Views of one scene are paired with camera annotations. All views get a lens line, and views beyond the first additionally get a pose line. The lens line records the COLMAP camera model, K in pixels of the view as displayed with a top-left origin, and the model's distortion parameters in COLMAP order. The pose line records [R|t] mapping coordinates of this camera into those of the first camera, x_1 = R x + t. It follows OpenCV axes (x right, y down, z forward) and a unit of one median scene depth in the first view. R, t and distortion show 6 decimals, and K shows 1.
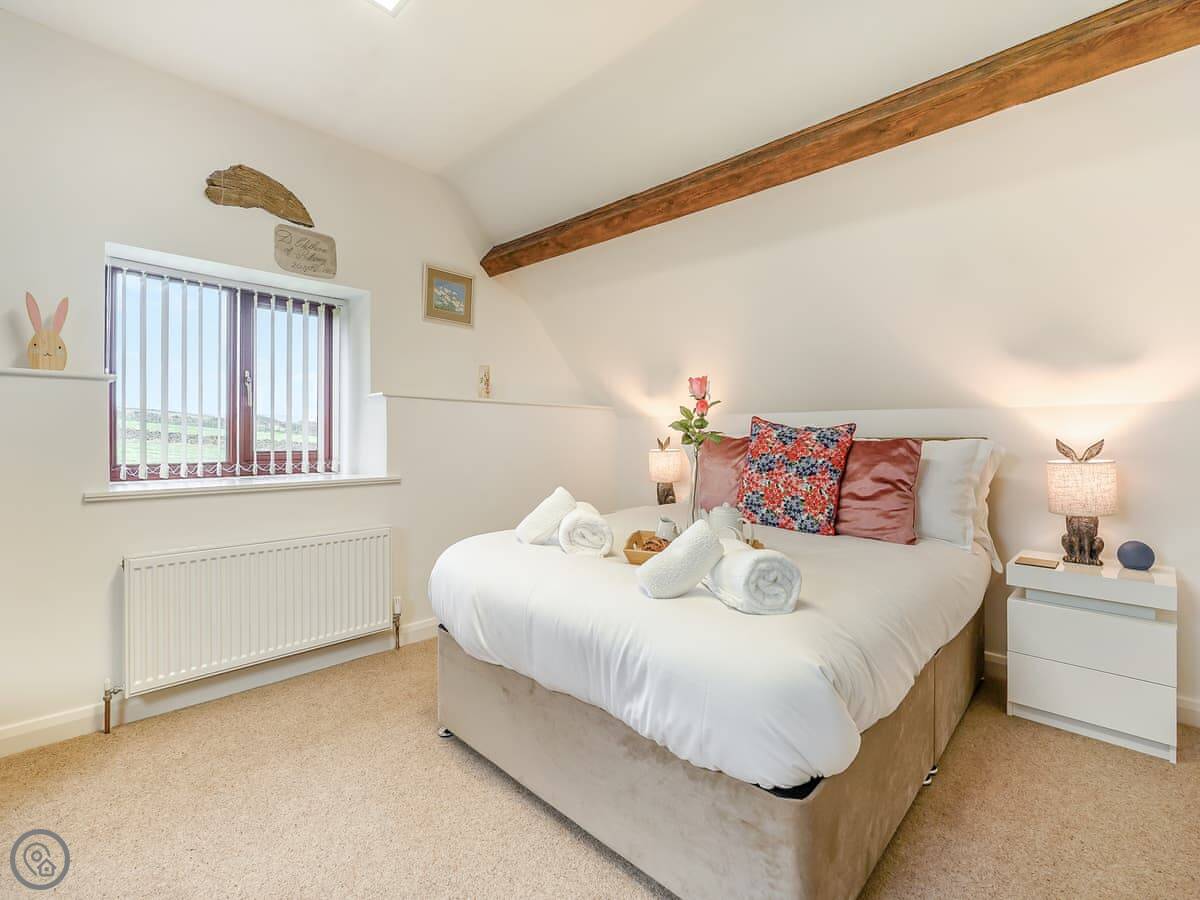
lens RADIAL K [[533.7, 0, 588.1], [0, 533.7, 453.0], [0, 0, 1]] dist [-0.070971, 0.023353]
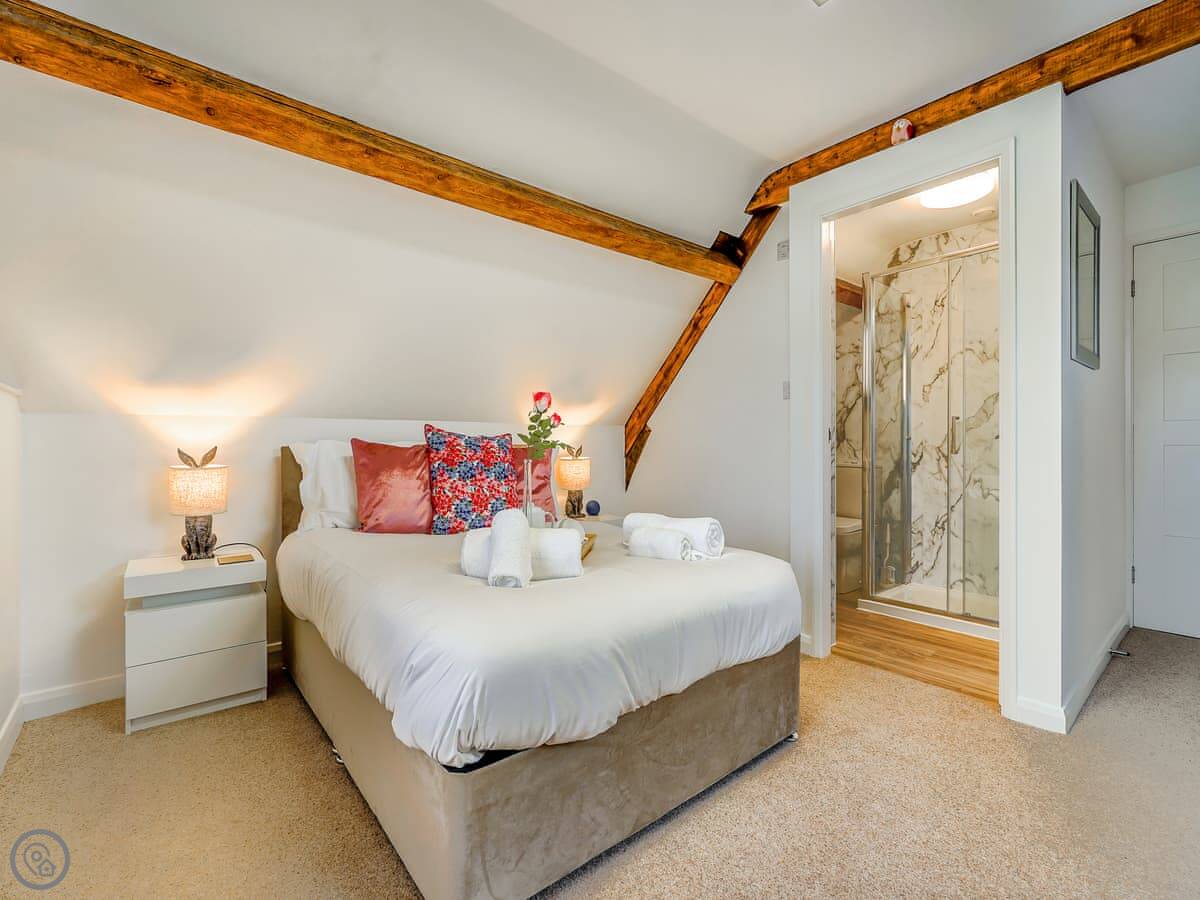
lens RADIAL K [[533.7, 0, 588.1], [0, 533.7, 453.0], [0, 0, 1]] dist [-0.070971, 0.023353]
pose [[0.103315, -0.015109, 0.994534, -0.642466], [0.029611, 0.999488, 0.012108, -0.016518], [-0.994208, 0.028198, 0.103709, 0.623175]]
